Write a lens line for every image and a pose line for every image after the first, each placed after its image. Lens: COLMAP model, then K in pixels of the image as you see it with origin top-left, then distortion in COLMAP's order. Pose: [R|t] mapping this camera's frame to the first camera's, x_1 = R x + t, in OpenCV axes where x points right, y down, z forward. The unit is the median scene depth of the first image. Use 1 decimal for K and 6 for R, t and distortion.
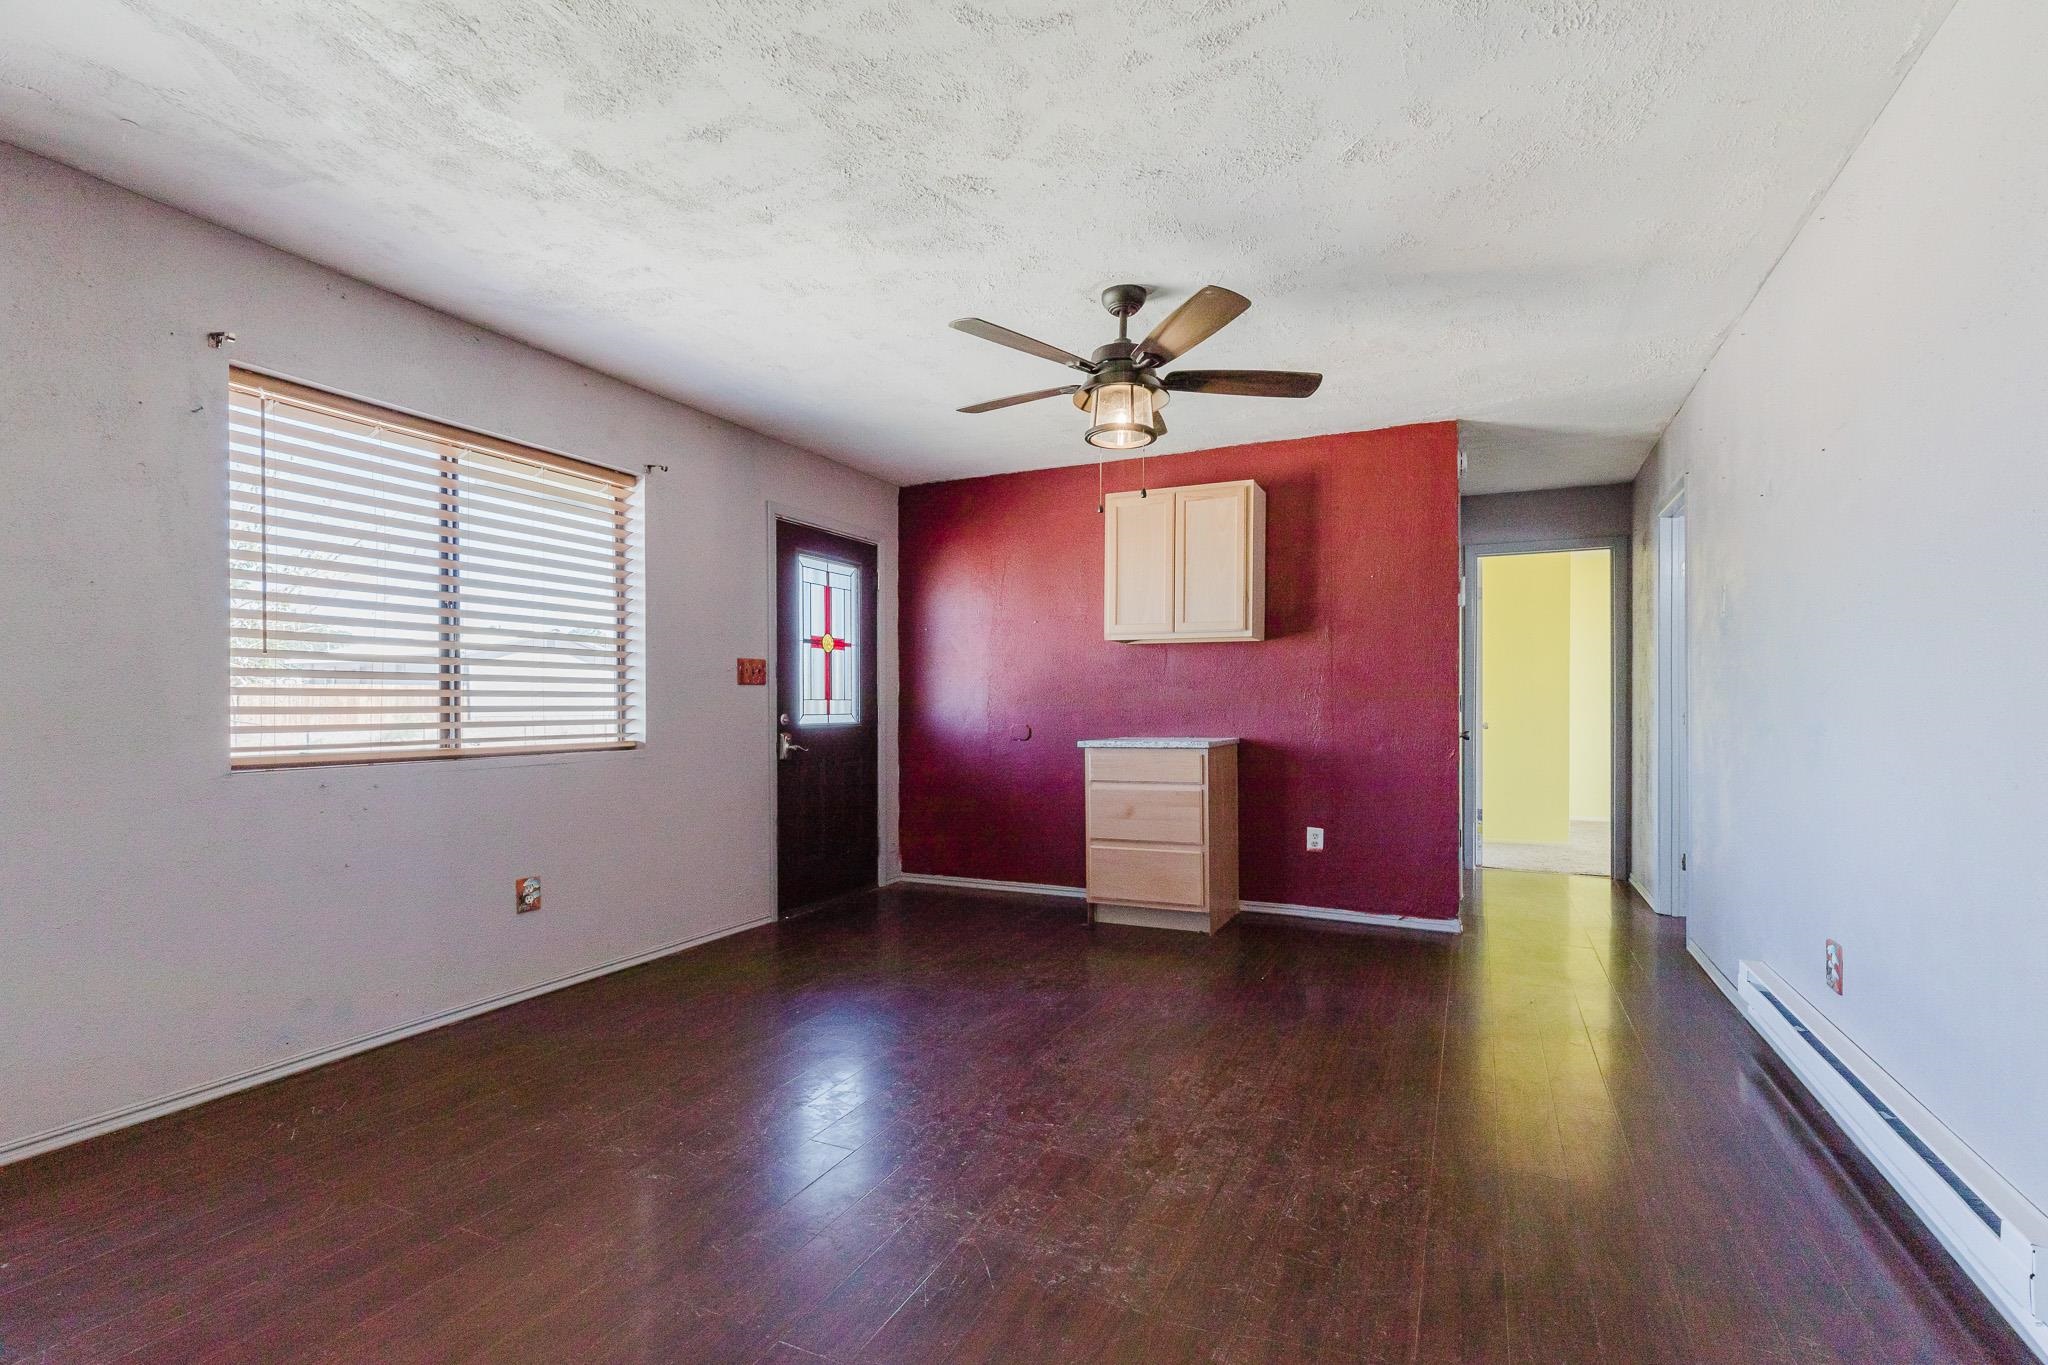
lens RADIAL K [[940.2, 0, 1019.3], [0, 940.2, 711.8], [0, 0, 1]] dist [0.002419, 0.000496]
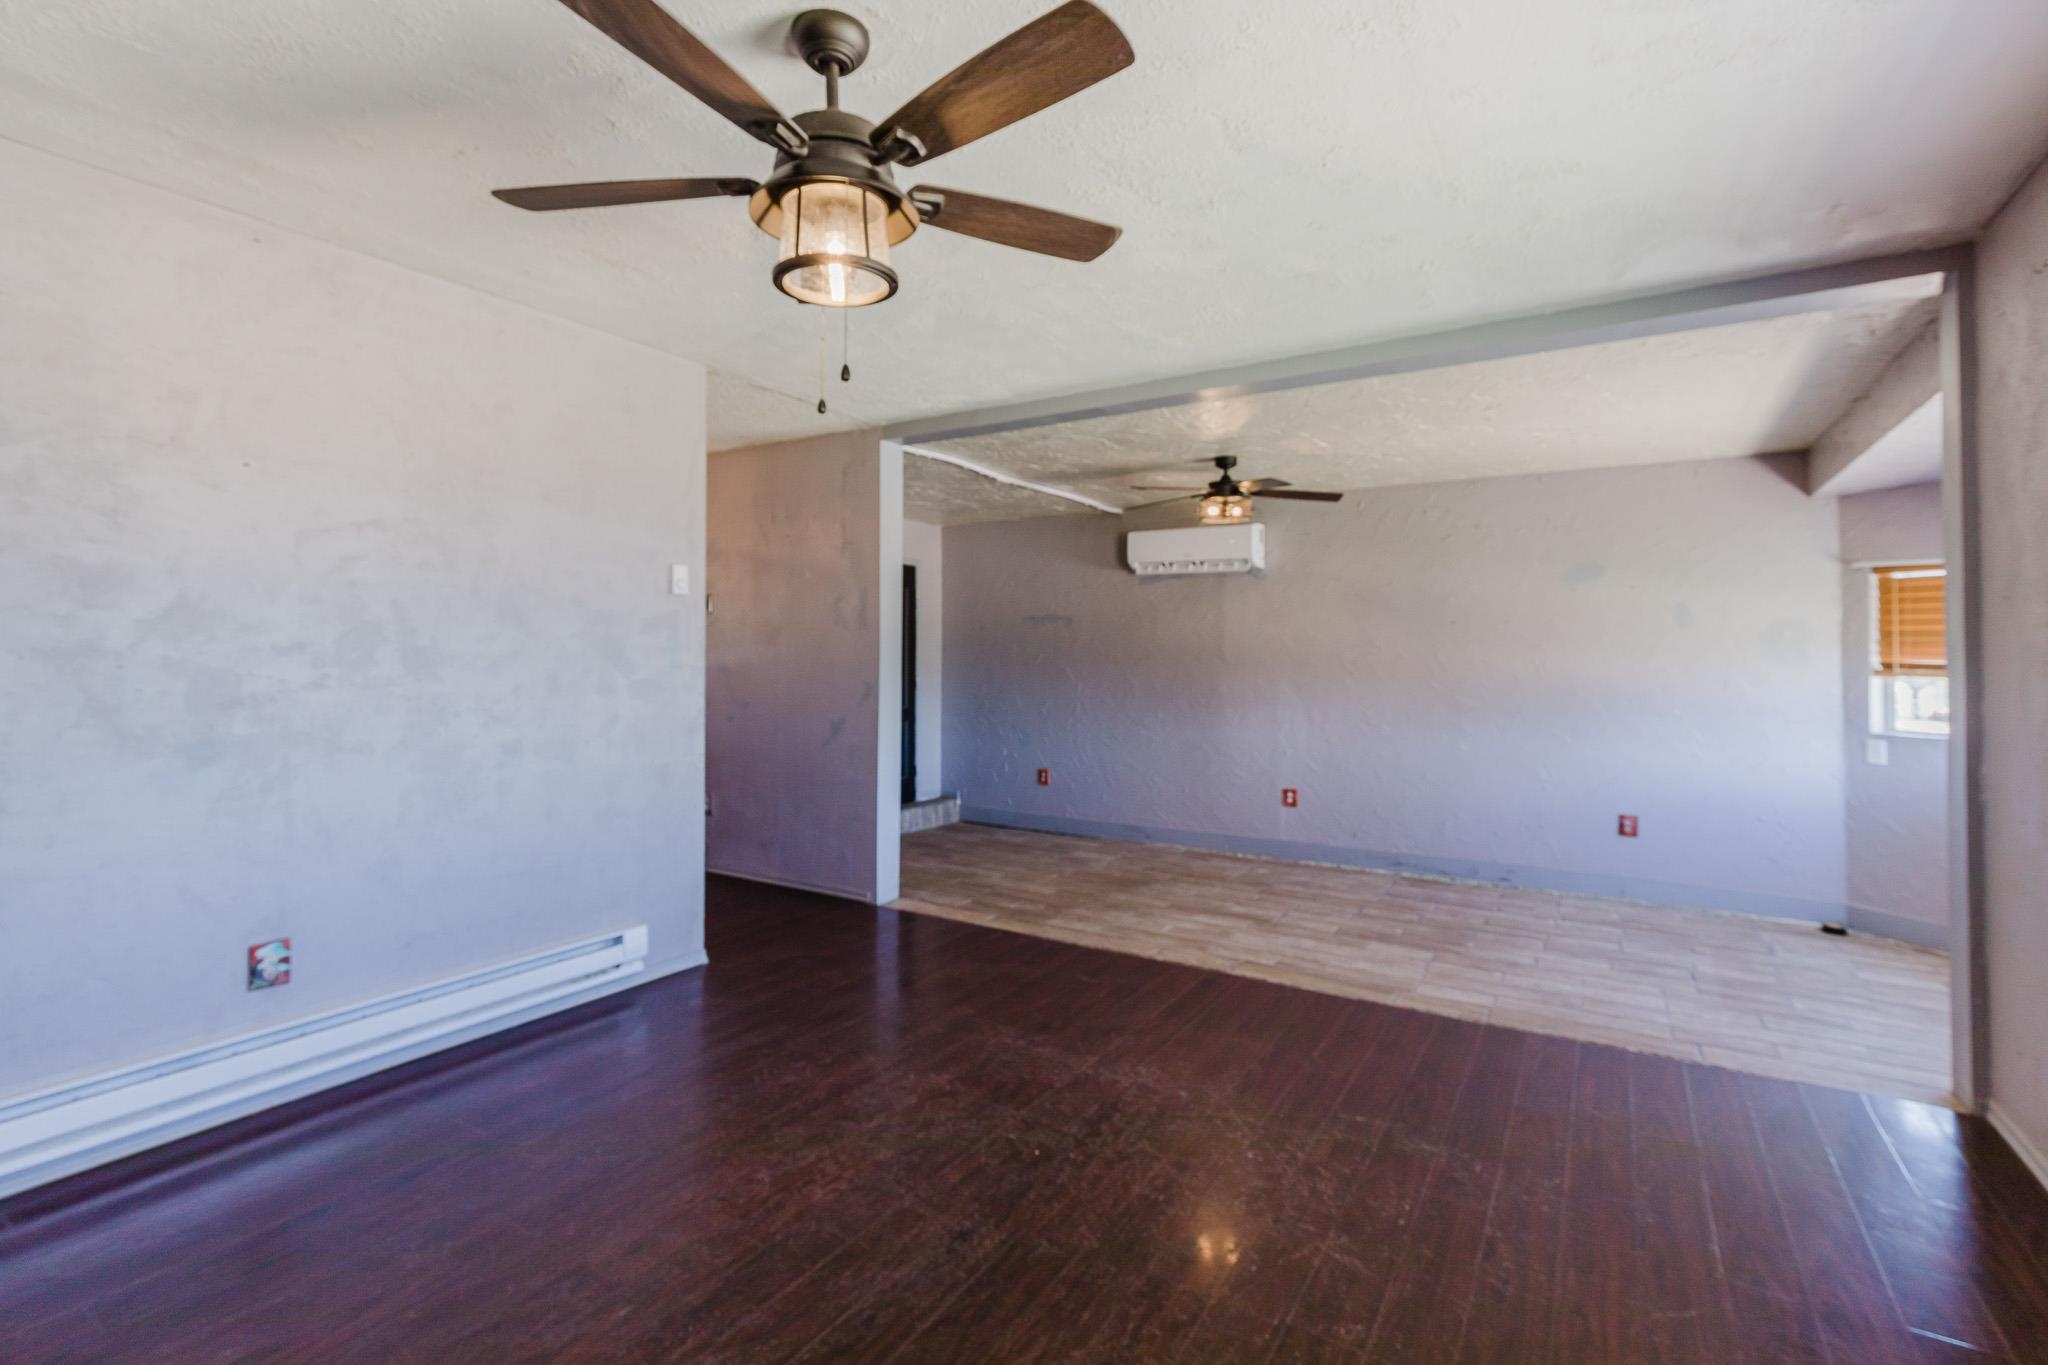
lens RADIAL K [[927.9, 0, 1029.3], [0, 927.9, 659.3], [0, 0, 1]] dist [0.000839, -0.000261]
pose [[-0.994137, -0.002548, 0.108093, -0.048822], [-0.001399, 0.999942, 0.010709, -0.044966], [-0.108114, 0.010495, -0.994083, 1.053124]]
